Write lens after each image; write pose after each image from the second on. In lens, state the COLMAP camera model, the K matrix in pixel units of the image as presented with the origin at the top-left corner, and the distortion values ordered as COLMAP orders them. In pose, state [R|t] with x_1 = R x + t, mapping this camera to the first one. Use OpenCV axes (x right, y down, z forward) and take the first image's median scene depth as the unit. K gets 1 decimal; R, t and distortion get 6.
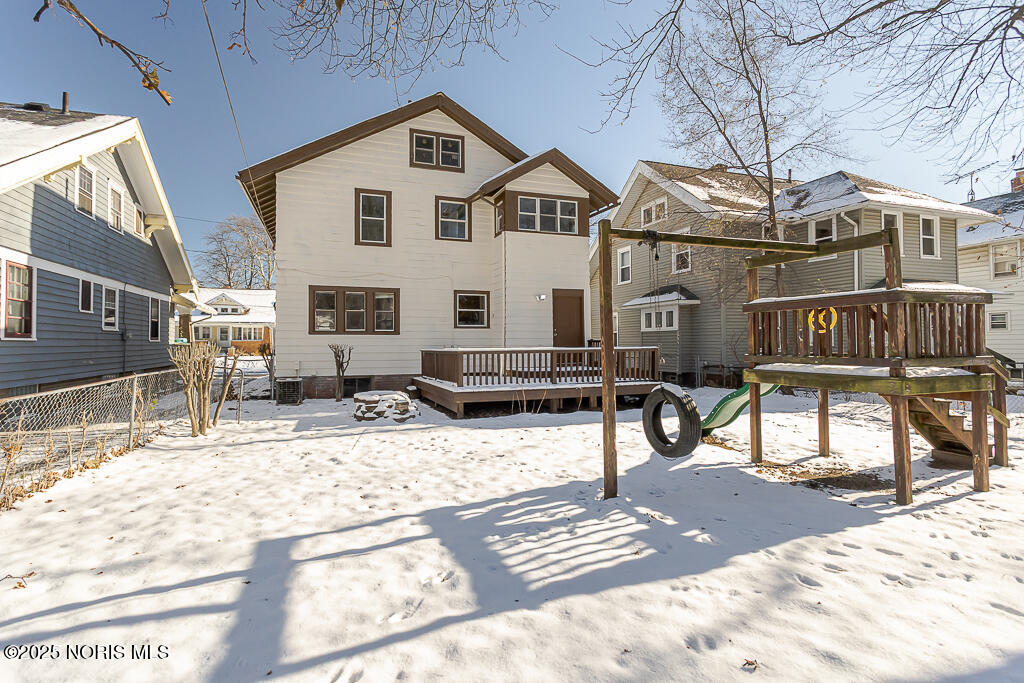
lens RADIAL K [[507.4, 0, 503.9], [0, 507.4, 335.2], [0, 0, 1]] dist [0.002589, 0.001235]
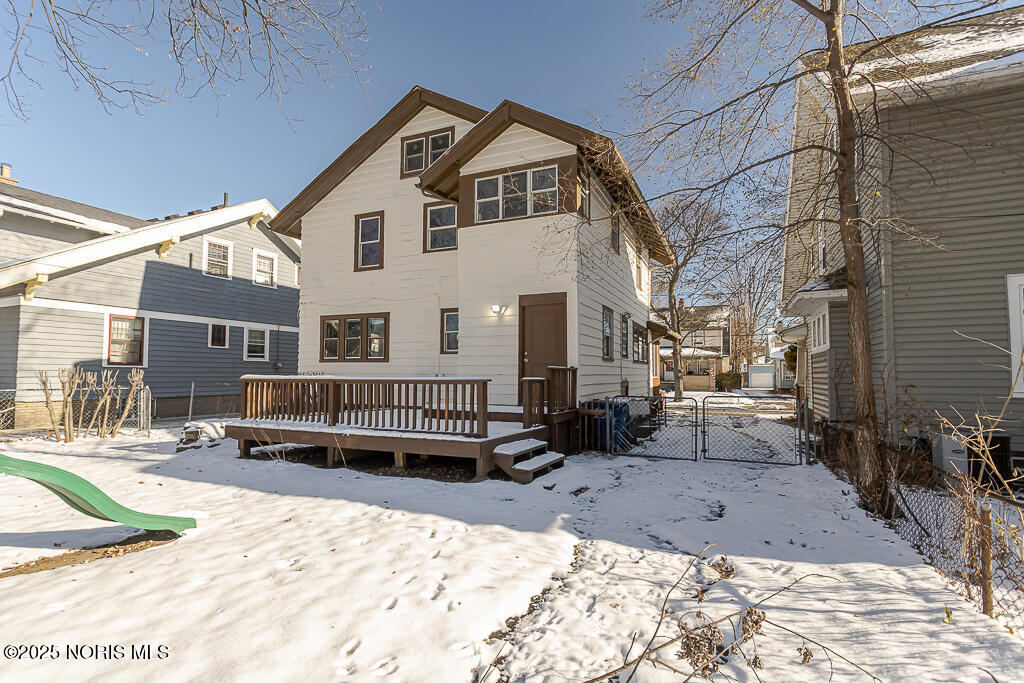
lens RADIAL K [[503.6, 0, 498.7], [0, 503.6, 355.4], [0, 0, 1]] dist [0.001827, 0.000123]
pose [[0.710549, -0.019296, -0.703383, 0.596114], [0.002909, 0.999696, -0.024486, 0.010379], [0.703641, 0.015352, 0.710389, 0.498438]]
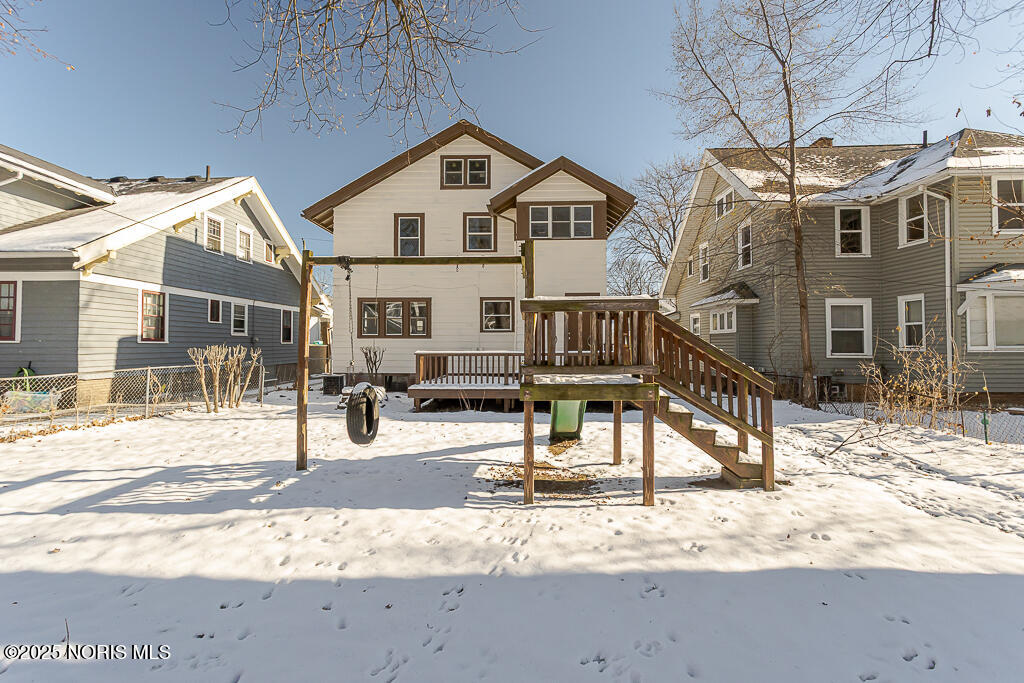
lens RADIAL K [[507.4, 0, 503.9], [0, 507.4, 335.2], [0, 0, 1]] dist [0.002589, 0.001235]
pose [[0.928582, -0.003285, -0.371112, 0.375980], [0.002522, 0.999994, -0.002543, -0.004514], [0.371118, 0.001426, 0.928585, 0.004207]]
